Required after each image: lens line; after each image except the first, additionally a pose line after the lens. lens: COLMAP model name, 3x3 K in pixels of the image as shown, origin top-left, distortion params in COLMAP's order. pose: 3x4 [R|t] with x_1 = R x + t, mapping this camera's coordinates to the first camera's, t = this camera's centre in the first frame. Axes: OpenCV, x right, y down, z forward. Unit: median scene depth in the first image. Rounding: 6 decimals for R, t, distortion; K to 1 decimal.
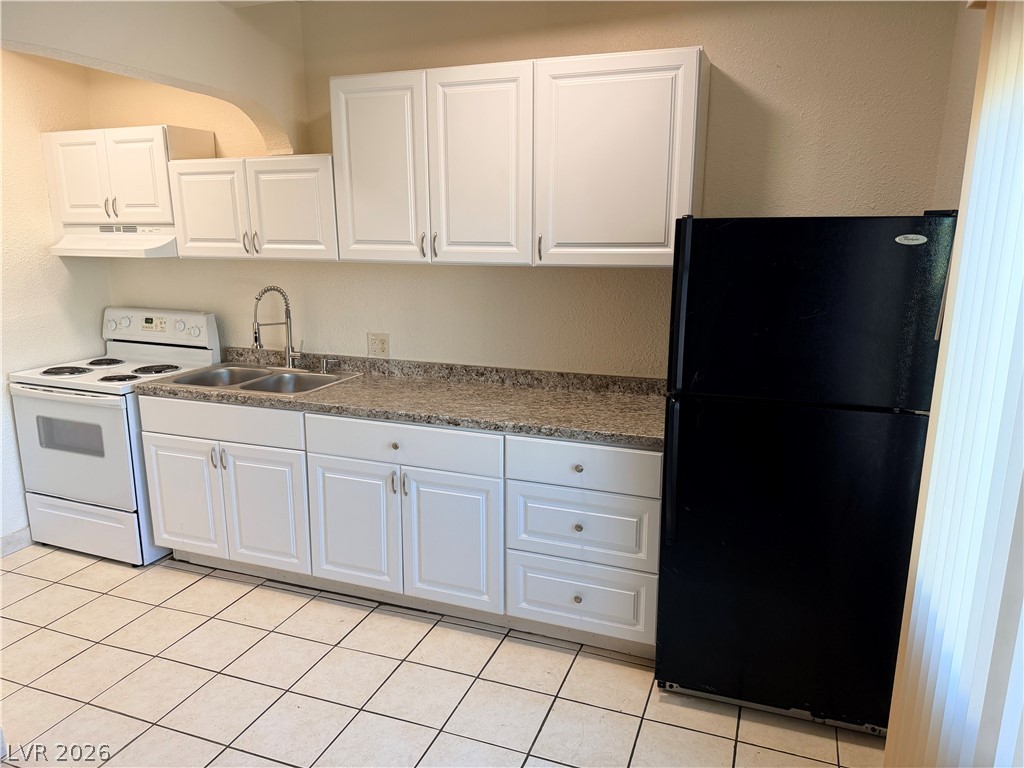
lens RADIAL K [[722.0, 0, 504.7], [0, 722.0, 385.2], [0, 0, 1]] dist [0.019977, -0.036082]
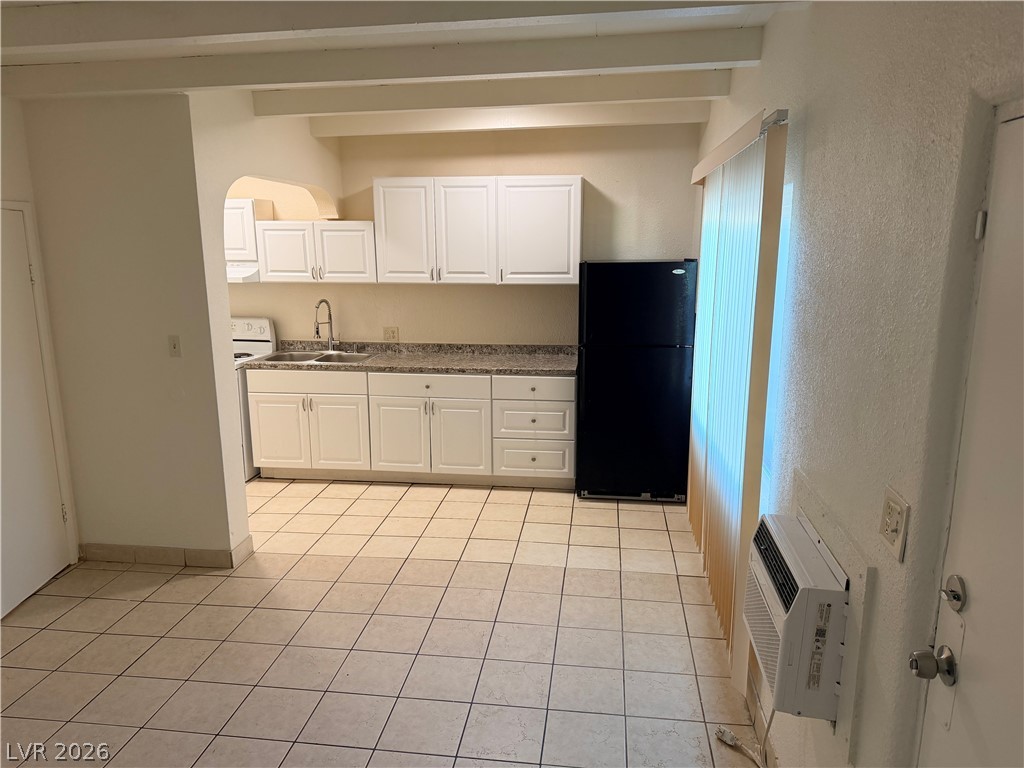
lens RADIAL K [[722.0, 0, 514.4], [0, 722.0, 391.3], [0, 0, 1]] dist [0.019977, -0.036082]
pose [[0.971003, -0.051724, 0.233407, -0.346126], [0.052665, 0.998610, 0.002204, 0.099057], [-0.233196, 0.010152, 0.972377, -0.759626]]
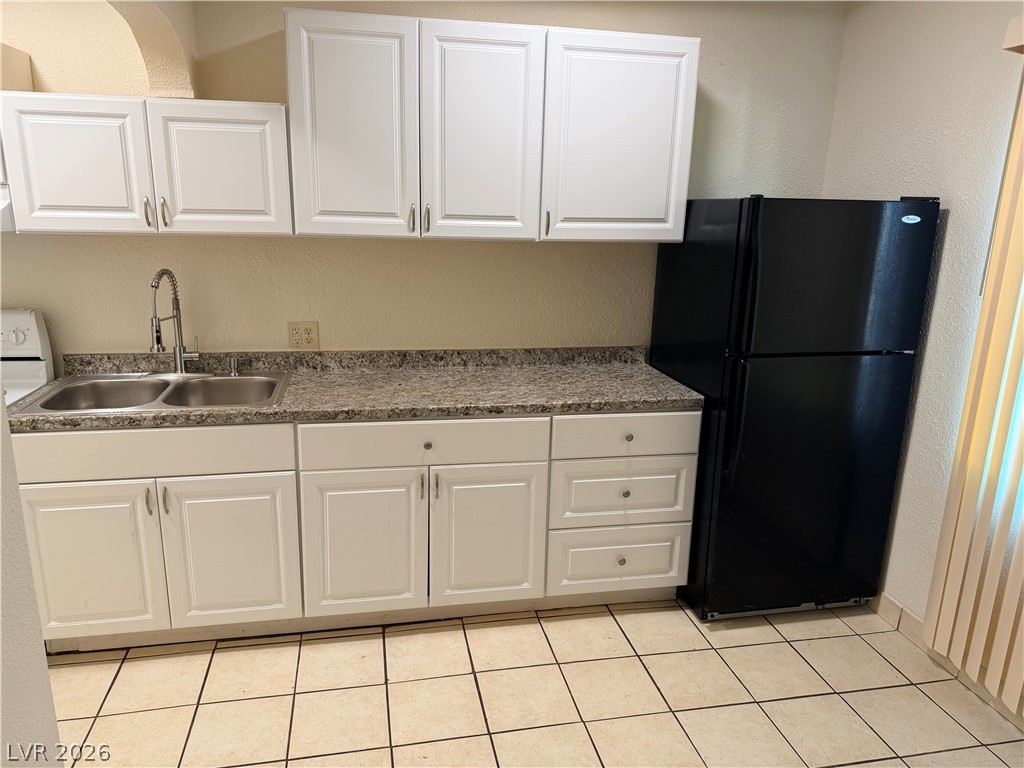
lens RADIAL K [[722.0, 0, 497.9], [0, 722.0, 383.0], [0, 0, 1]] dist [0.019977, -0.036082]
pose [[0.845719, -0.111682, 0.521811, -0.513060], [0.090630, 0.993709, 0.065794, -0.041791], [-0.525876, -0.008351, 0.850520, 0.187906]]
